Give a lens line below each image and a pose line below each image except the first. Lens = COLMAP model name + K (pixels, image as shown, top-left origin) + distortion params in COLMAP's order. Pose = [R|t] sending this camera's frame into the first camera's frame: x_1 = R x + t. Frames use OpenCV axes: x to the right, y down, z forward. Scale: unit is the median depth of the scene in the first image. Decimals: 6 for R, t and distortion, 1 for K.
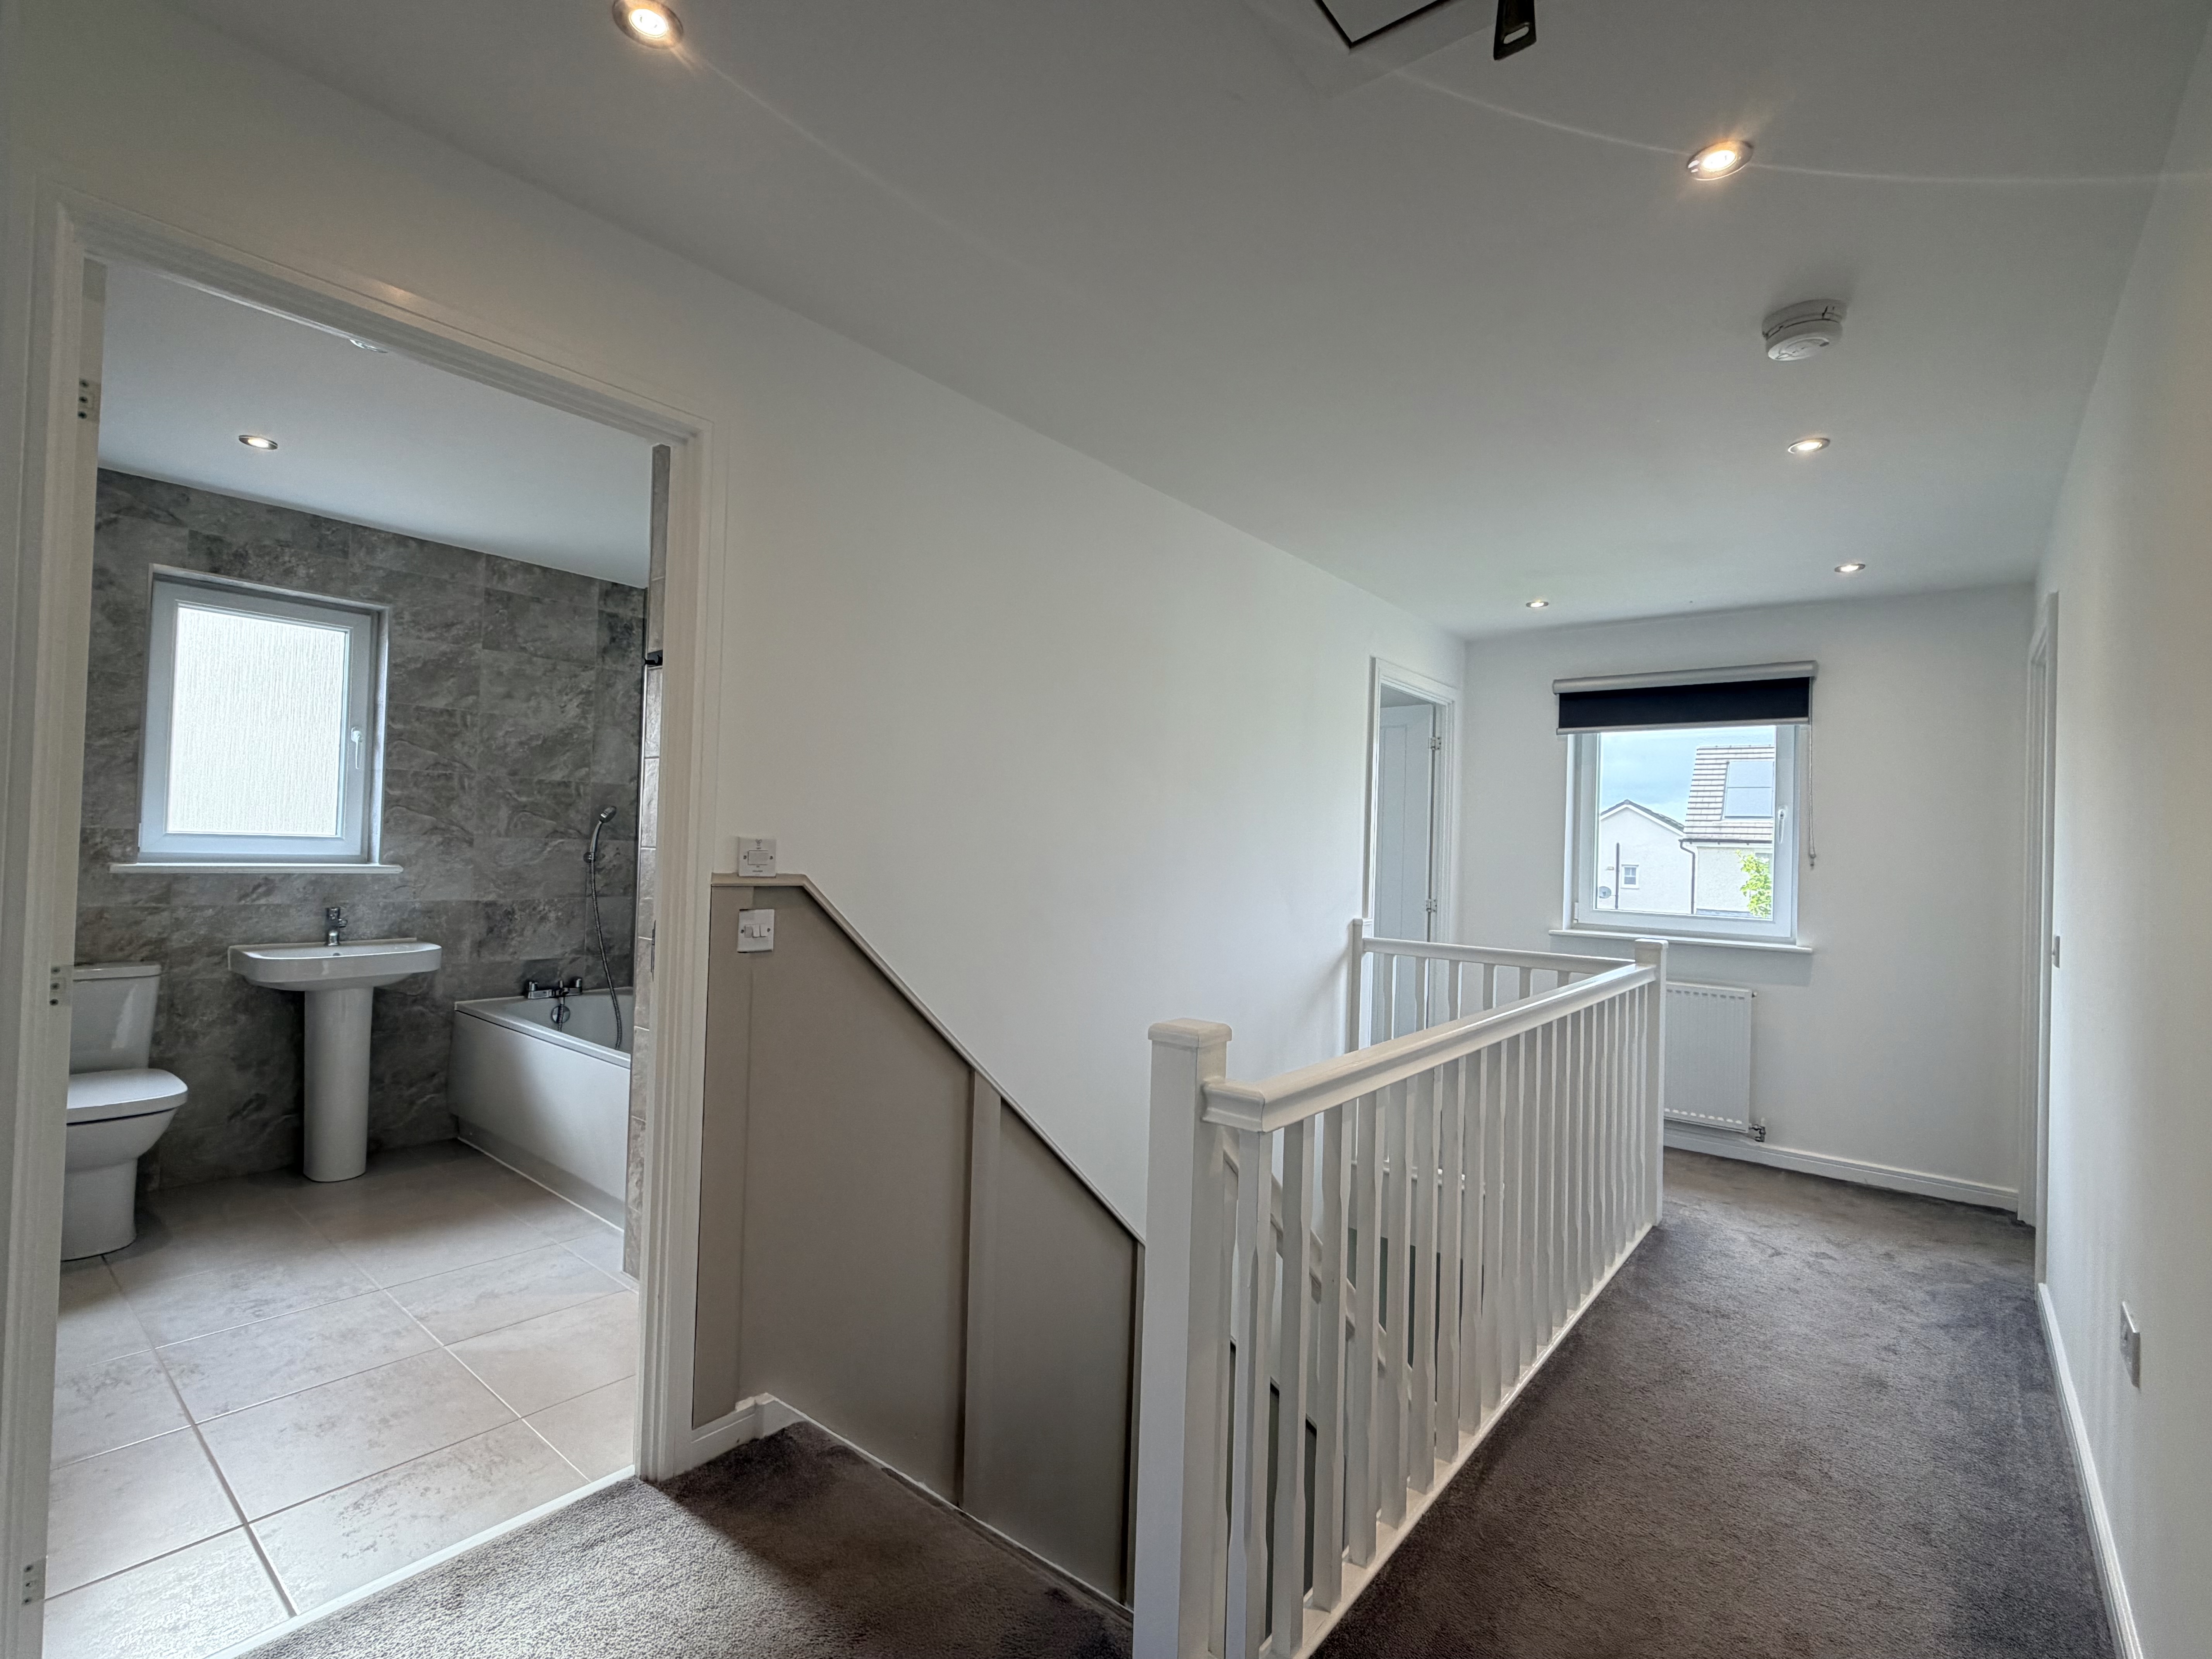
lens RADIAL K [[1020.1, 0, 1106.0], [0, 1020.1, 829.5], [0, 0, 1]] dist [0.000511, -0.000653]
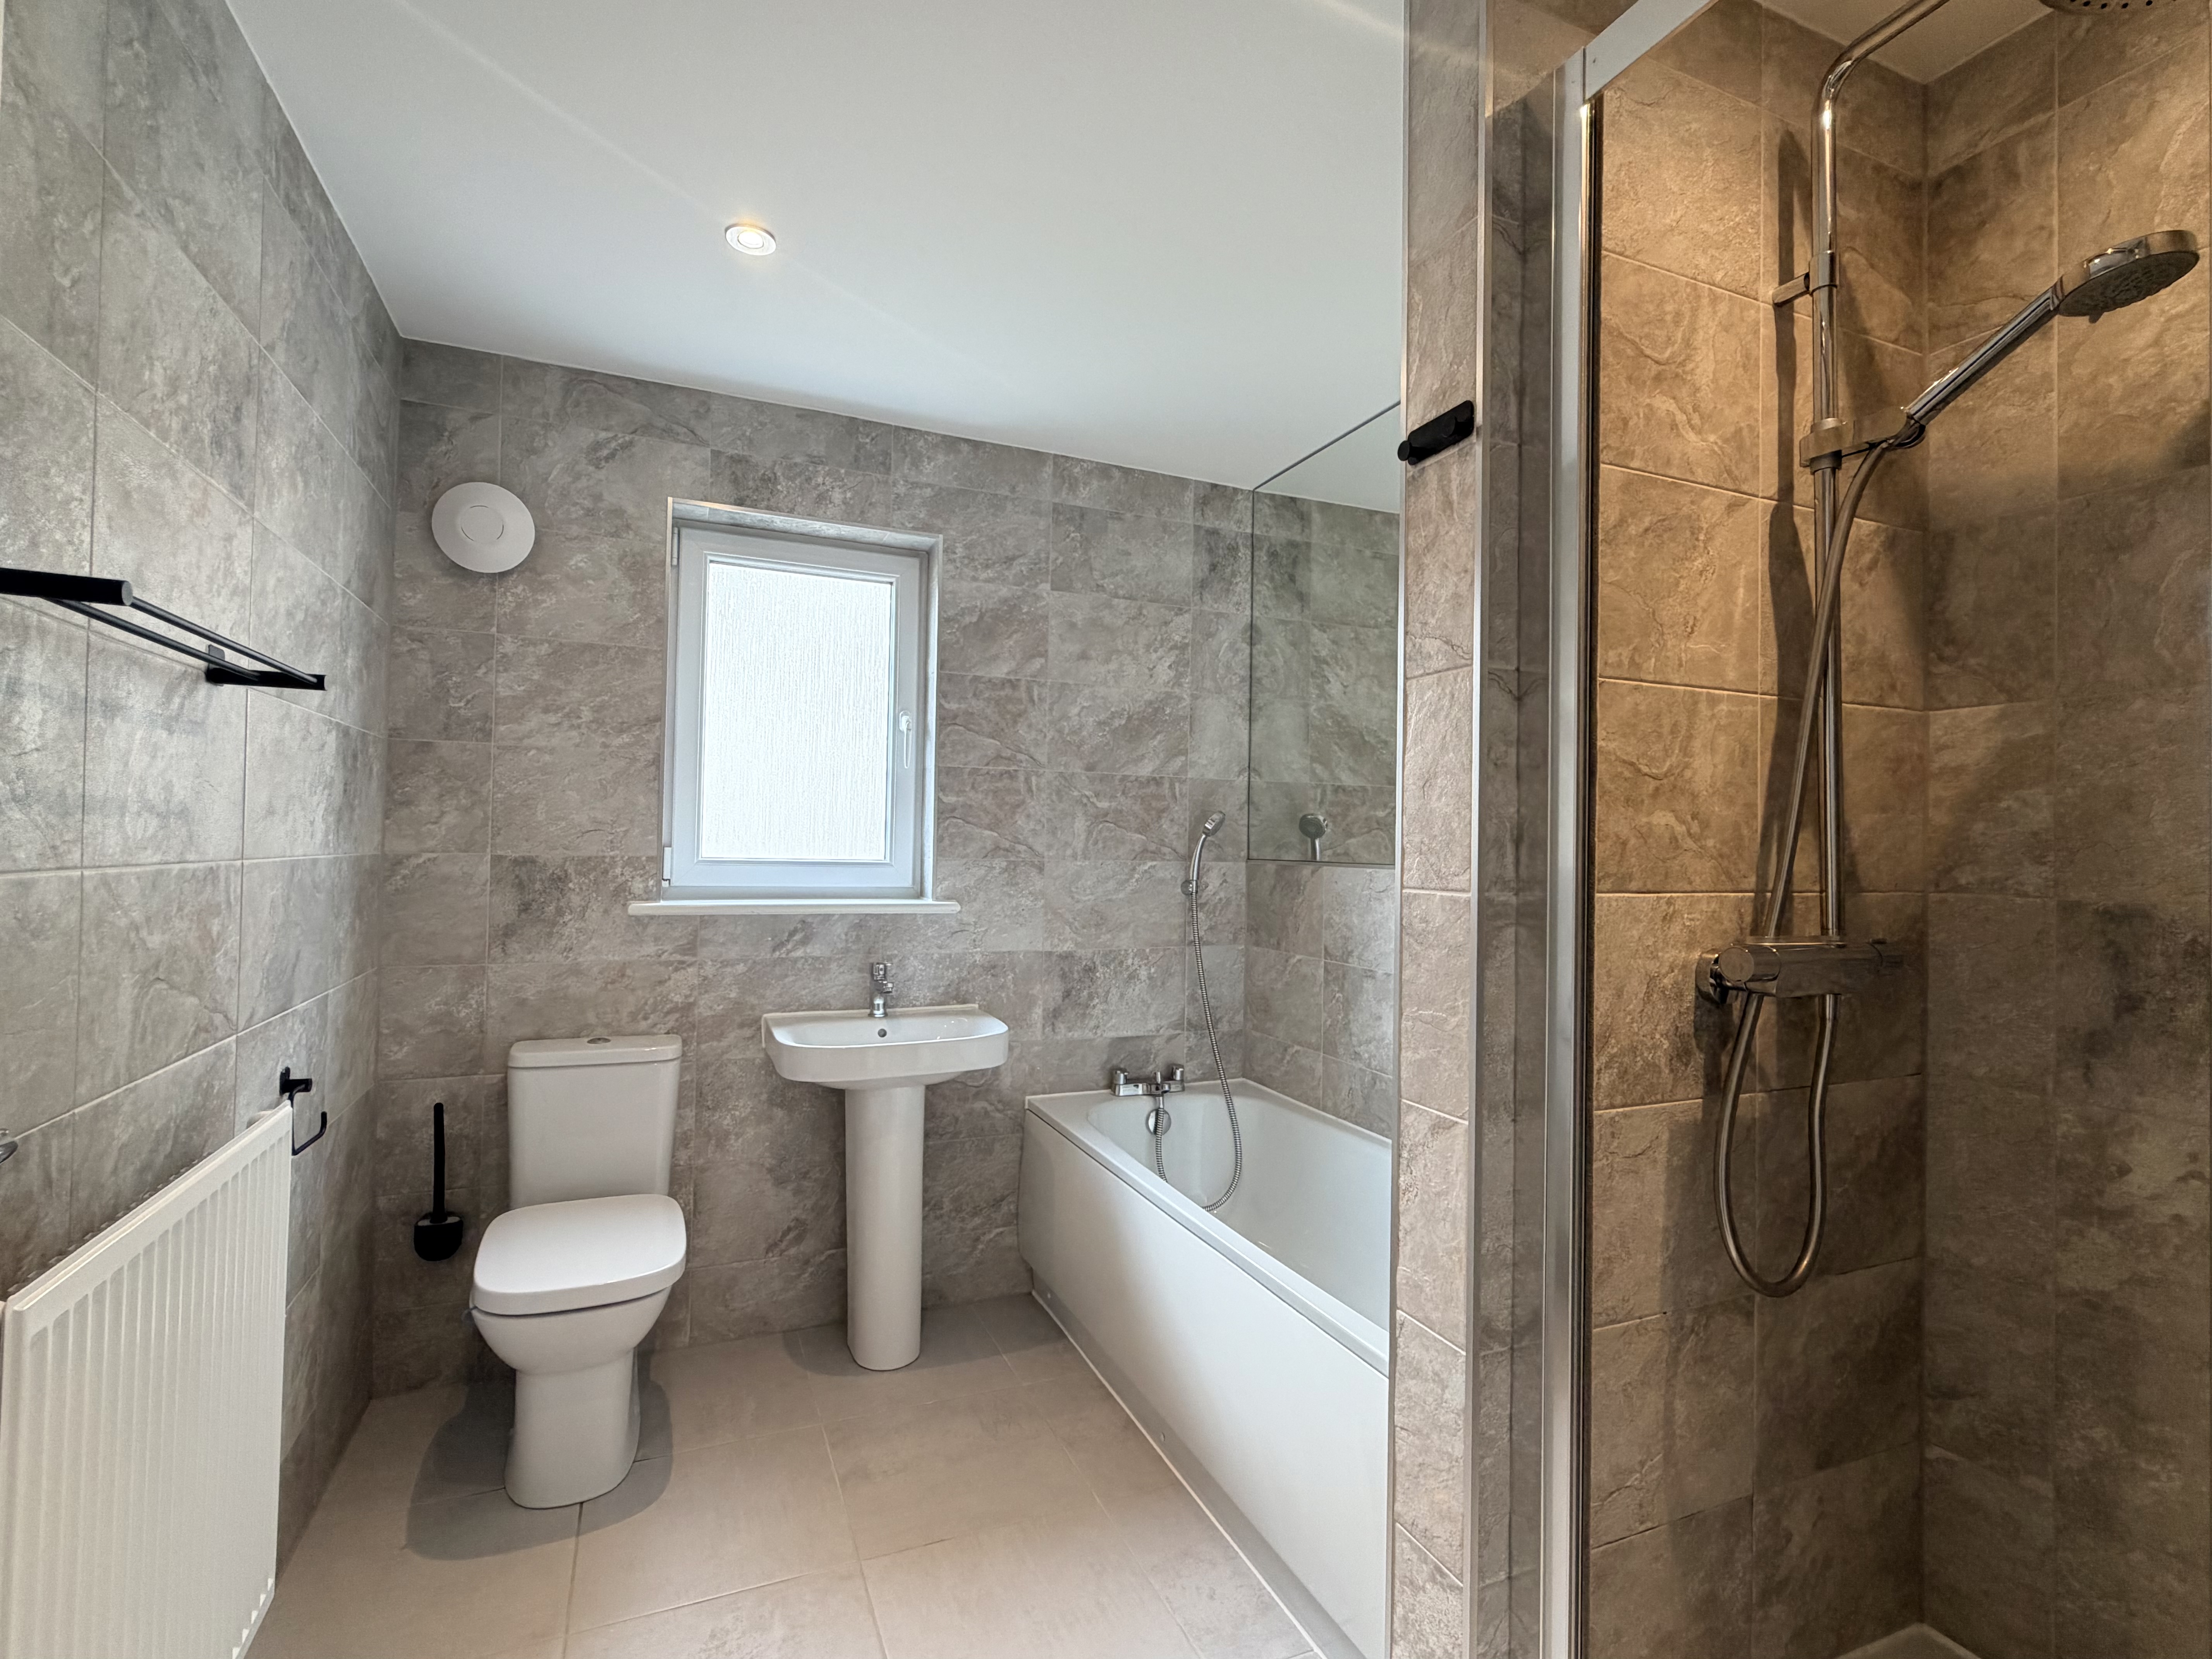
lens RADIAL K [[1022.8, 0, 1102.3], [0, 1022.8, 828.9], [0, 0, 1]] dist [0.001662, -0.000759]
pose [[0.885308, -0.022363, -0.464468, -0.266581], [0.016862, 0.999730, -0.015995, -0.002161], [0.464700, 0.006329, 0.885446, 0.410020]]
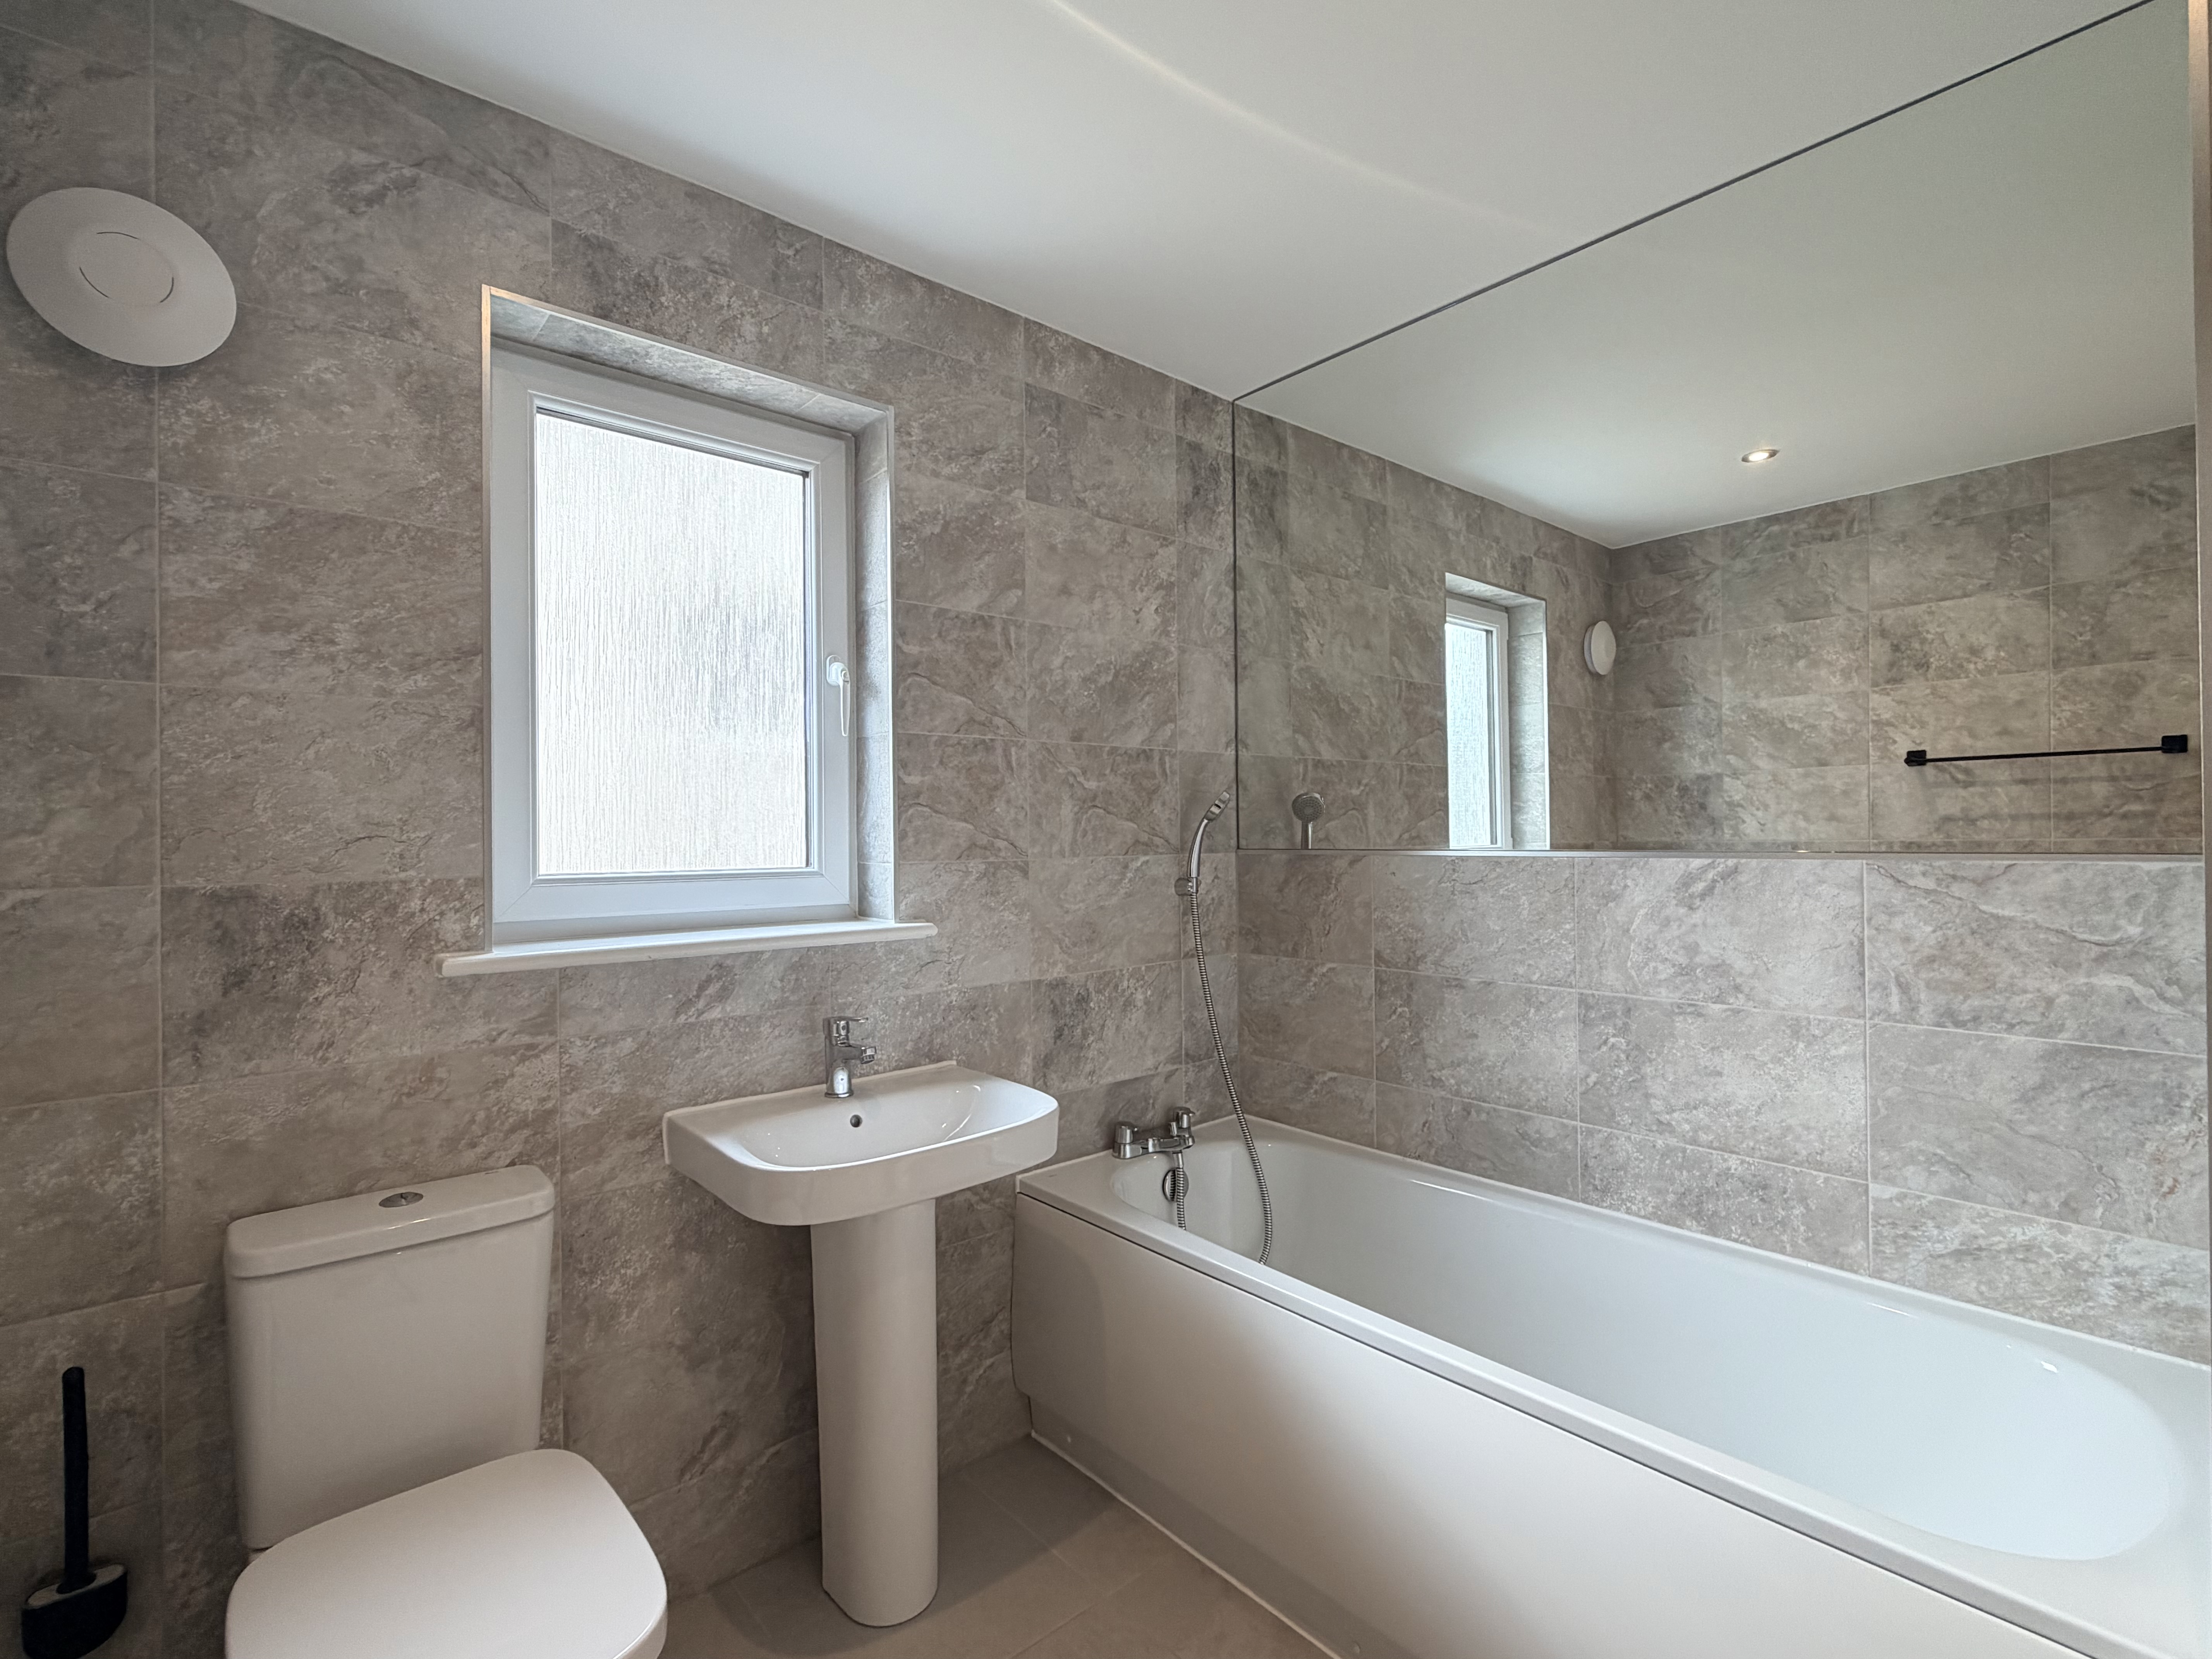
lens RADIAL K [[1022.8, 0, 1102.3], [0, 1022.8, 828.9], [0, 0, 1]] dist [0.001662, -0.000759]
pose [[0.984246, -0.042550, -0.171606, -0.505200], [0.044206, 0.999005, 0.005840, -0.009950], [0.171187, -0.013334, 0.985148, 0.502202]]
